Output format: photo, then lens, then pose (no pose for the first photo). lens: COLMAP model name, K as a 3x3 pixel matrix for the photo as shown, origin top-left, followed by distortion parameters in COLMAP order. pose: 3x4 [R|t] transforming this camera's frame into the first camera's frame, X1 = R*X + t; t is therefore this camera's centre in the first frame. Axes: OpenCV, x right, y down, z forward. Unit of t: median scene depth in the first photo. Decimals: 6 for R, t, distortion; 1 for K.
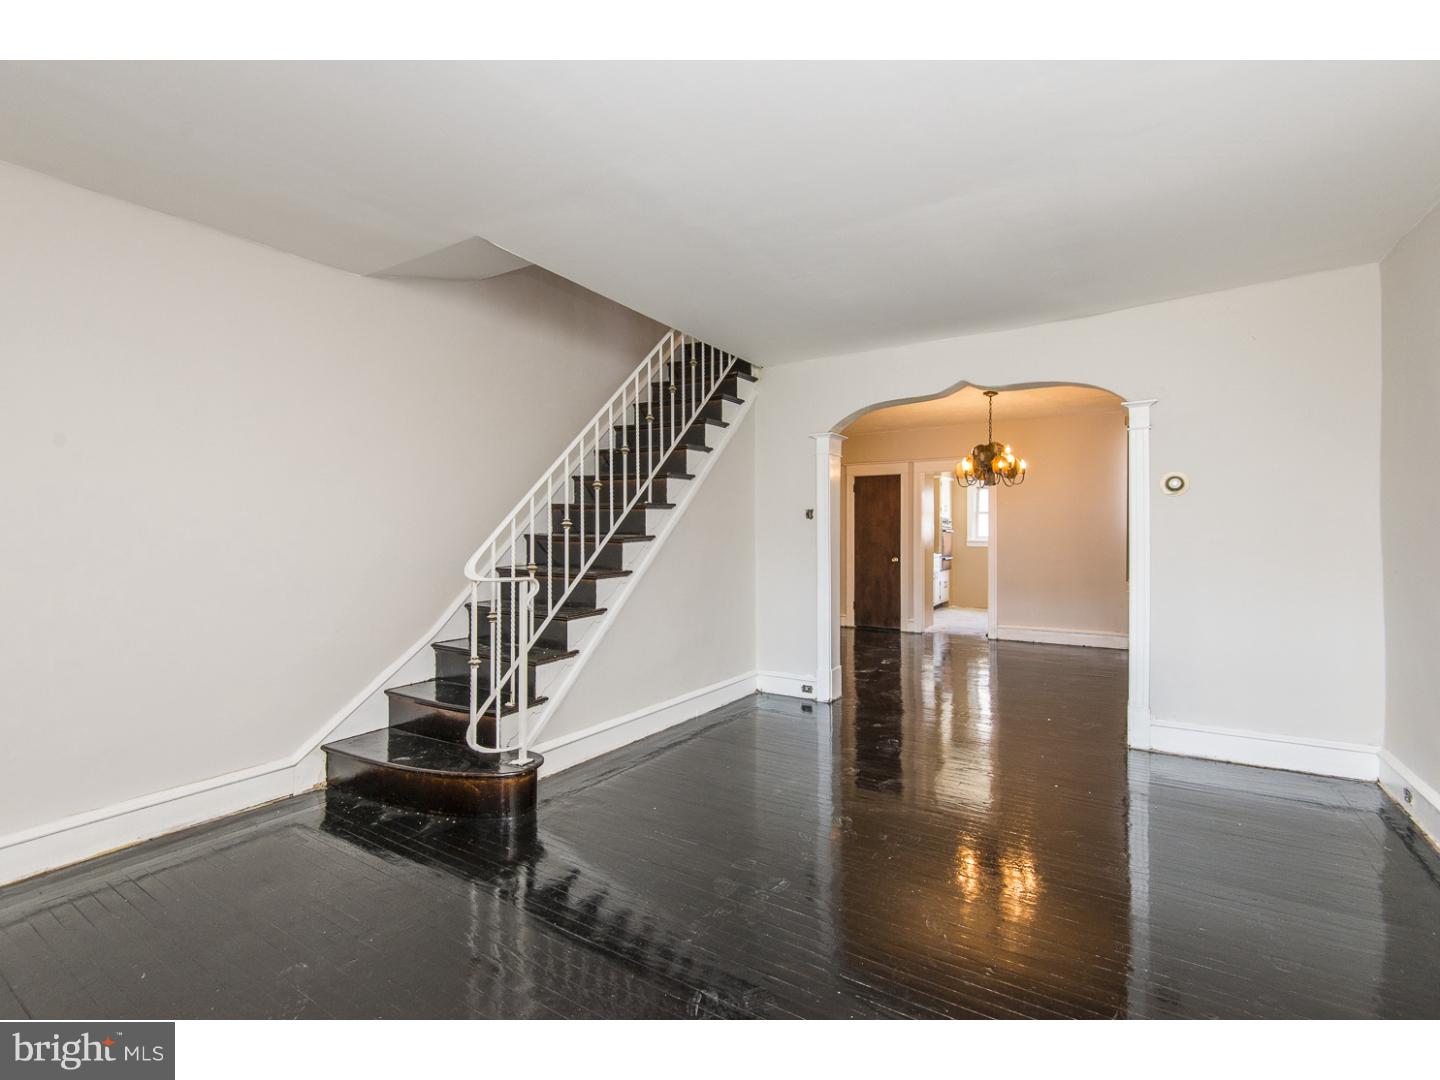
lens RADIAL K [[656.8, 0, 720.8], [0, 656.8, 536.9], [0, 0, 1]] dist [0.018075, -0.011467]
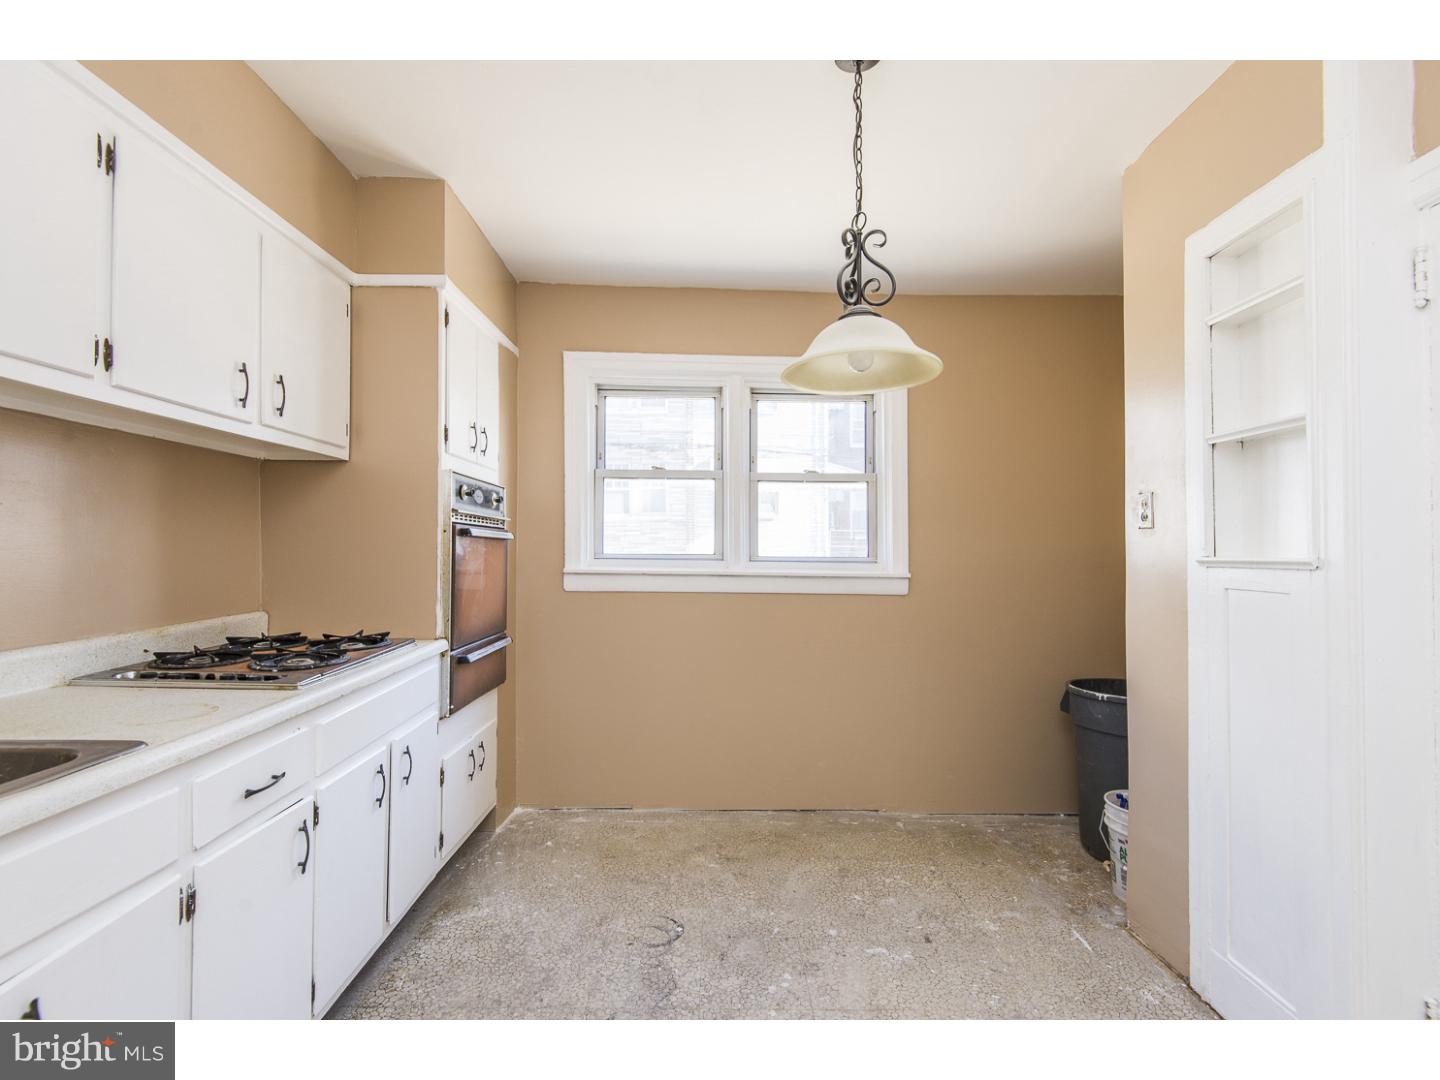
lens RADIAL K [[656.8, 0, 724.9], [0, 656.8, 538.5], [0, 0, 1]] dist [0.018075, -0.011467]
pose [[0.835922, 0.012063, 0.548716, 0.277906], [-0.005217, 0.999888, -0.014034, -0.004393], [-0.548823, 0.008869, 0.835891, 0.729751]]
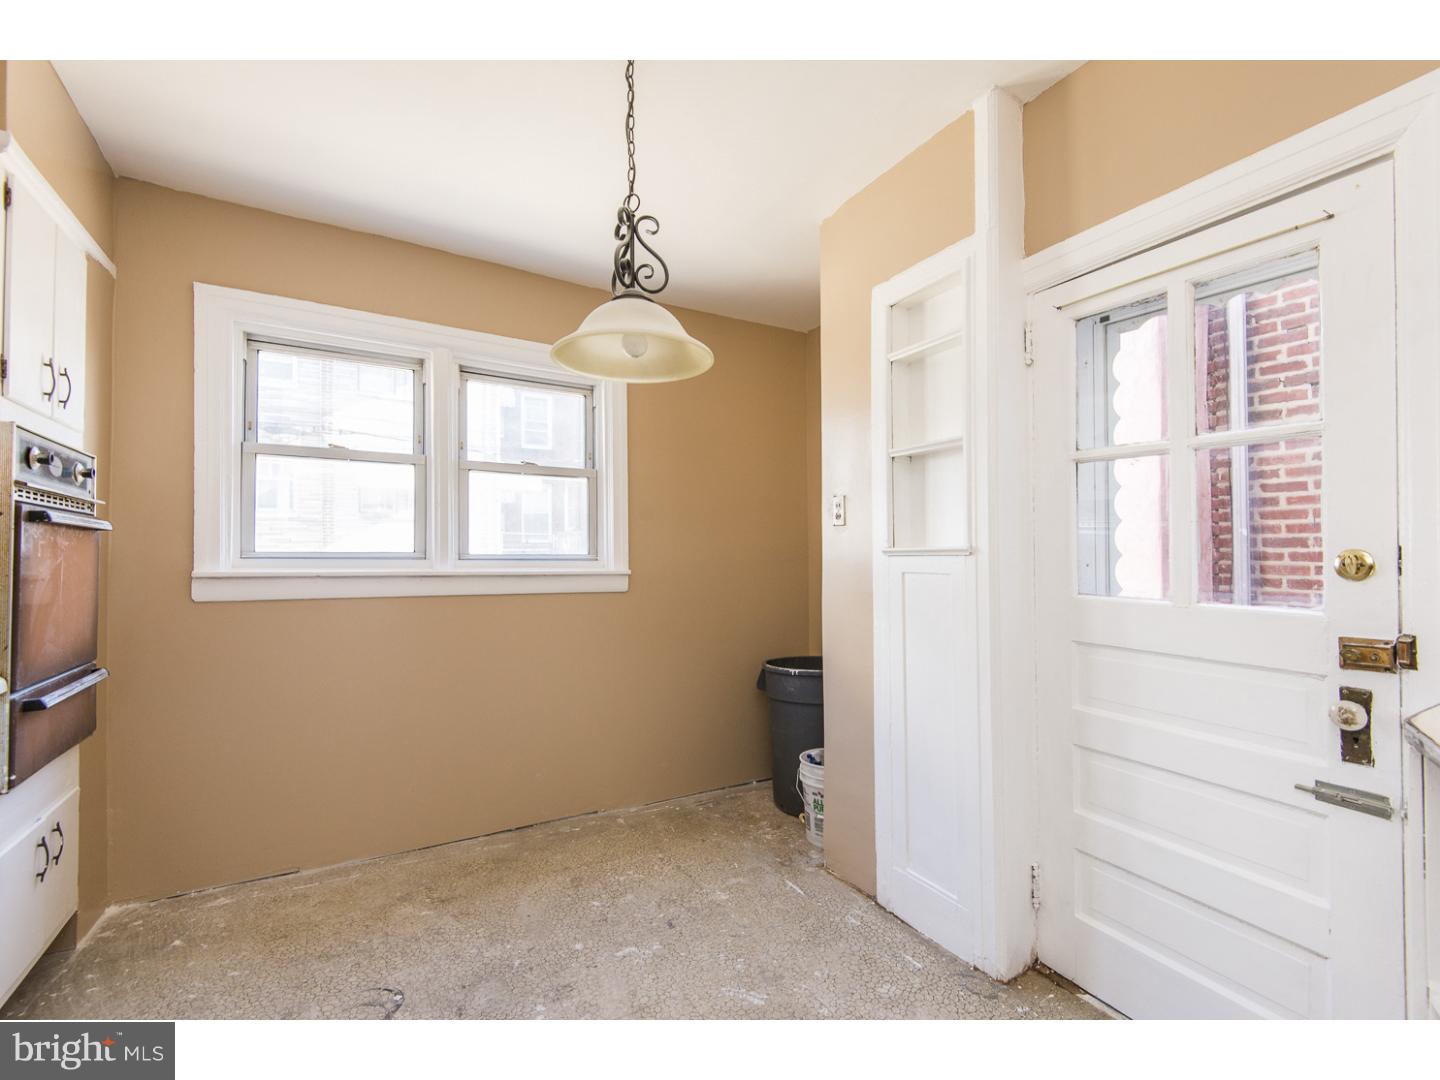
lens RADIAL K [[656.8, 0, 726.8], [0, 656.8, 538.9], [0, 0, 1]] dist [0.018075, -0.011467]
pose [[0.461168, 0.019905, 0.887090, 0.265737], [-0.000222, 0.999751, -0.022318, -0.000889], [-0.887313, 0.010095, 0.461057, 0.753325]]
